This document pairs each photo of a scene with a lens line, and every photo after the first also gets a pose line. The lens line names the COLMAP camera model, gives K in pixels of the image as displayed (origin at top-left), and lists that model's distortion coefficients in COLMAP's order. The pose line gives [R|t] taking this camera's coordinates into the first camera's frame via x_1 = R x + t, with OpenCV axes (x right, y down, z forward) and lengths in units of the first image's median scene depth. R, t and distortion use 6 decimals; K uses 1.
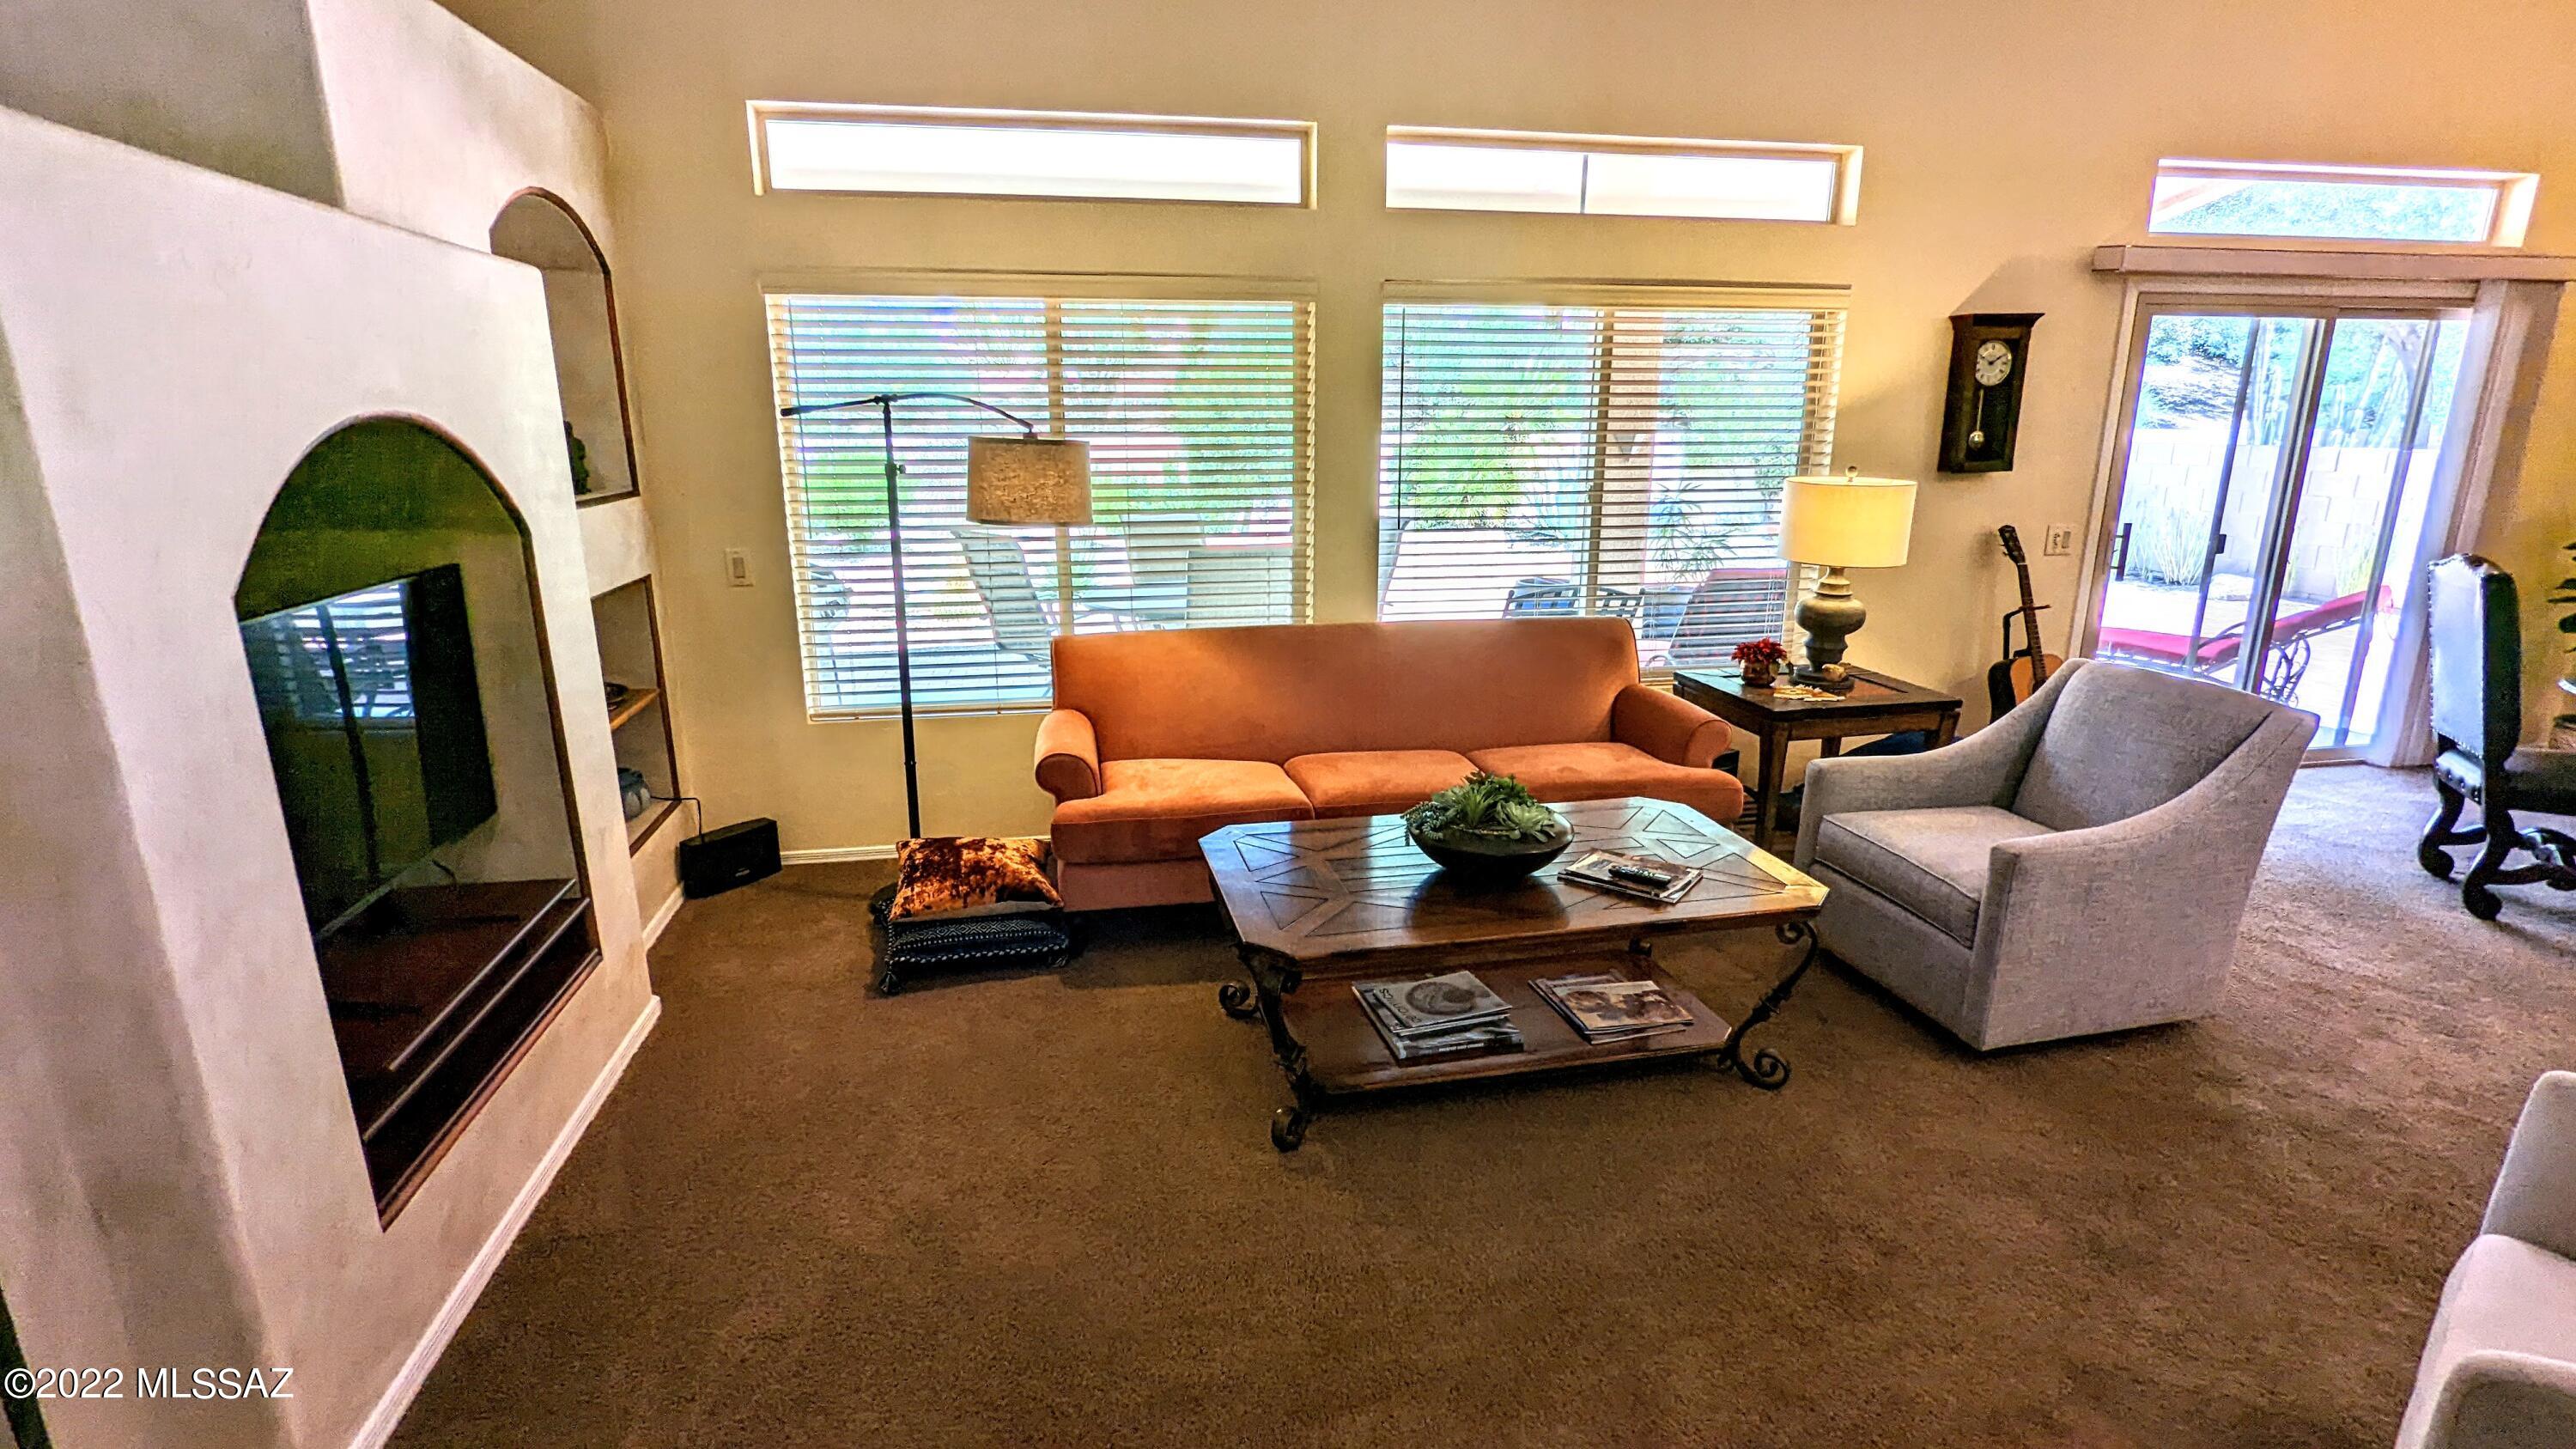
lens RADIAL K [[1218.8, 0, 1278.7], [0, 1218.8, 725.7], [0, 0, 1]] dist [-0.001113, 0.000836]
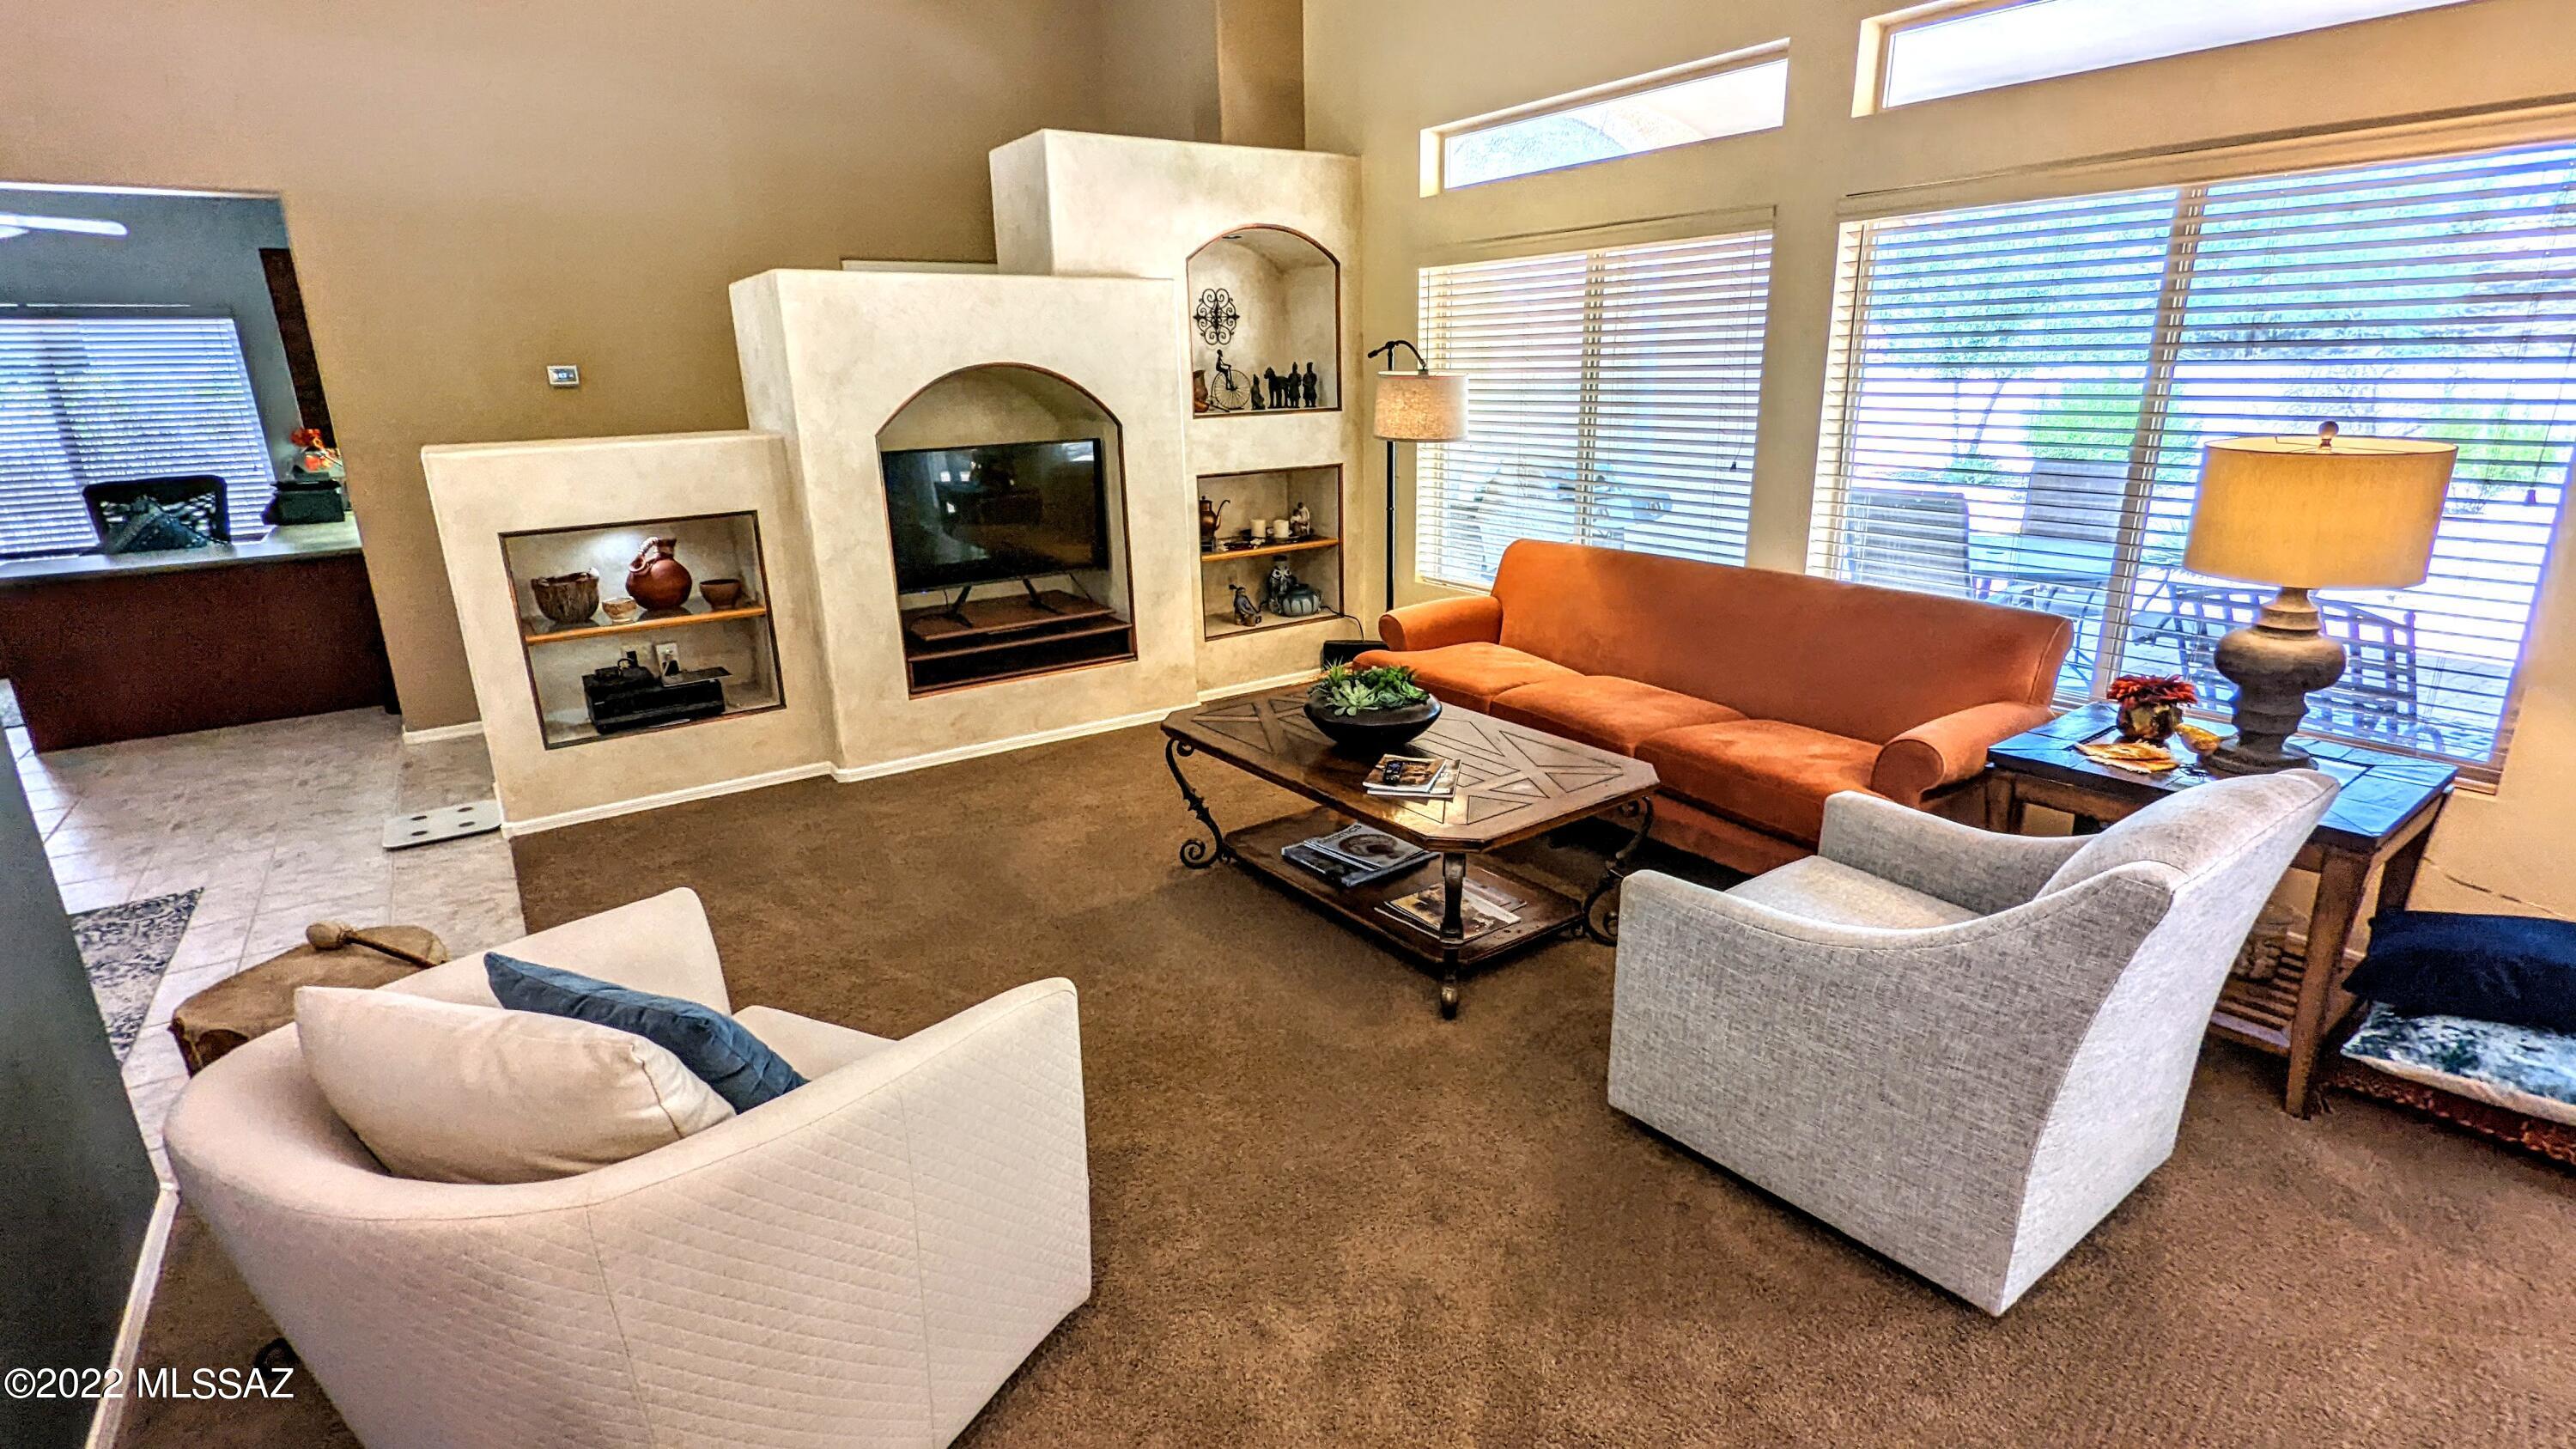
lens RADIAL K [[1218.8, 0, 1281.3], [0, 1218.8, 725.7], [0, 0, 1]] dist [-0.001113, 0.000836]
pose [[0.403017, 0.255575, -0.878782, 0.817941], [-0.205935, 0.960916, 0.185018, -0.069452], [0.891722, 0.106407, 0.439897, 0.273108]]
